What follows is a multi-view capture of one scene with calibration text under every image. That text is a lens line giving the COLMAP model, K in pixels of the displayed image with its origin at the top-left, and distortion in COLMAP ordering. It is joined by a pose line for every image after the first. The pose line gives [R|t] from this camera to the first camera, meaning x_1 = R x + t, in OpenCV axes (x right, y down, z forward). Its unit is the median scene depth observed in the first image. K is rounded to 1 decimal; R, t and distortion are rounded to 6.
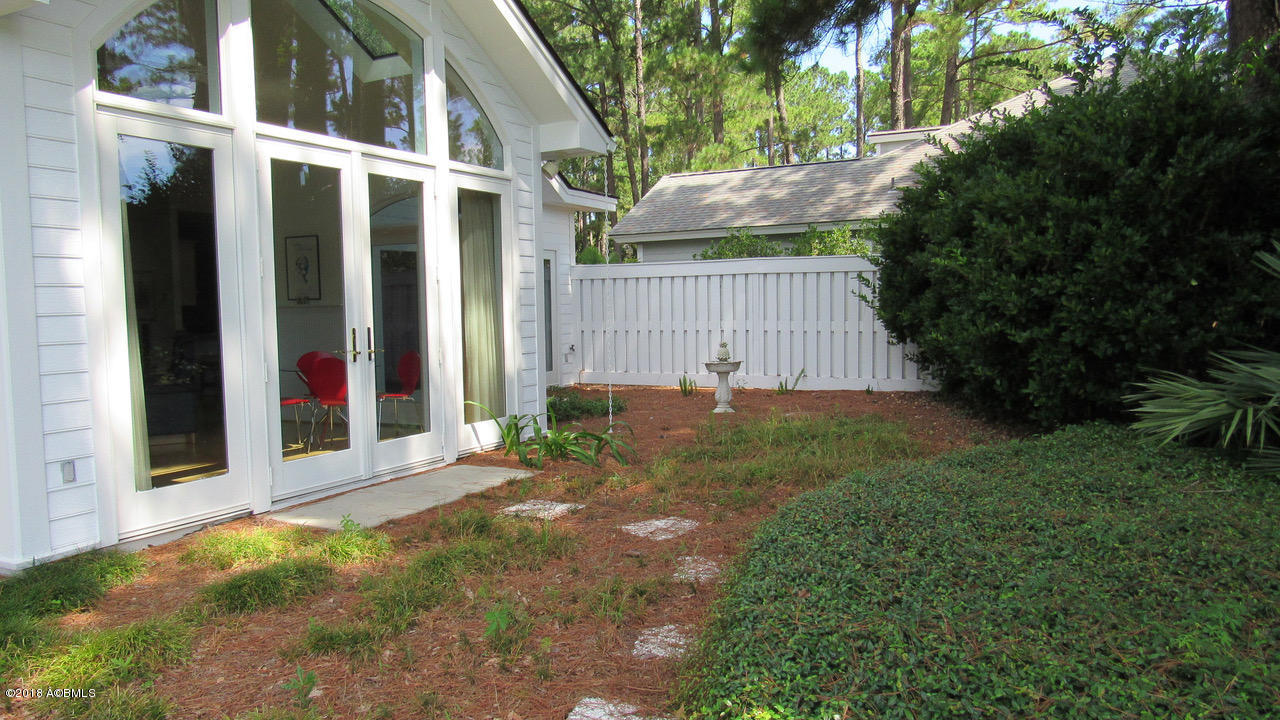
lens RADIAL K [[916.8, 0, 636.7], [0, 916.8, 360.5], [0, 0, 1]] dist [-0.036300, 0.021038]
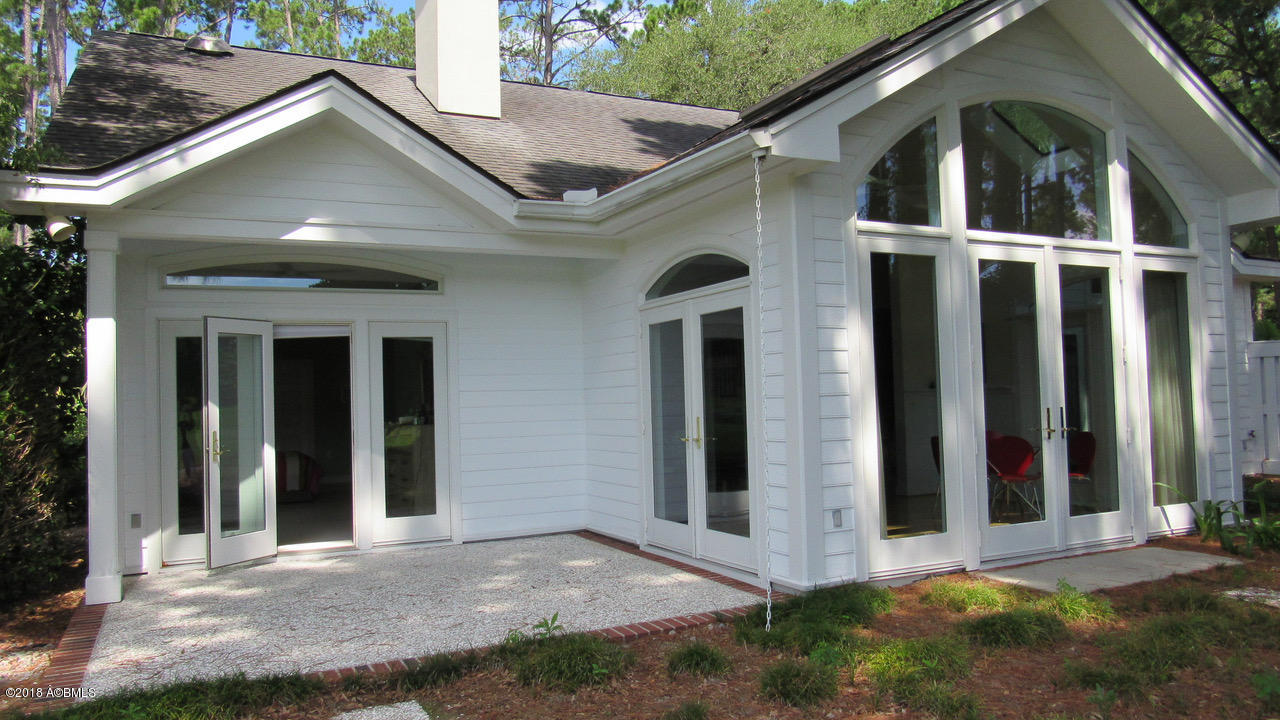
lens RADIAL K [[916.8, 0, 641.8], [0, 916.8, 361.1], [0, 0, 1]] dist [-0.036300, 0.021038]
pose [[0.806895, -0.026472, -0.590101, -0.061453], [-0.027835, 0.996182, -0.082750, 0.012293], [0.590038, 0.083196, 0.803078, -0.149669]]
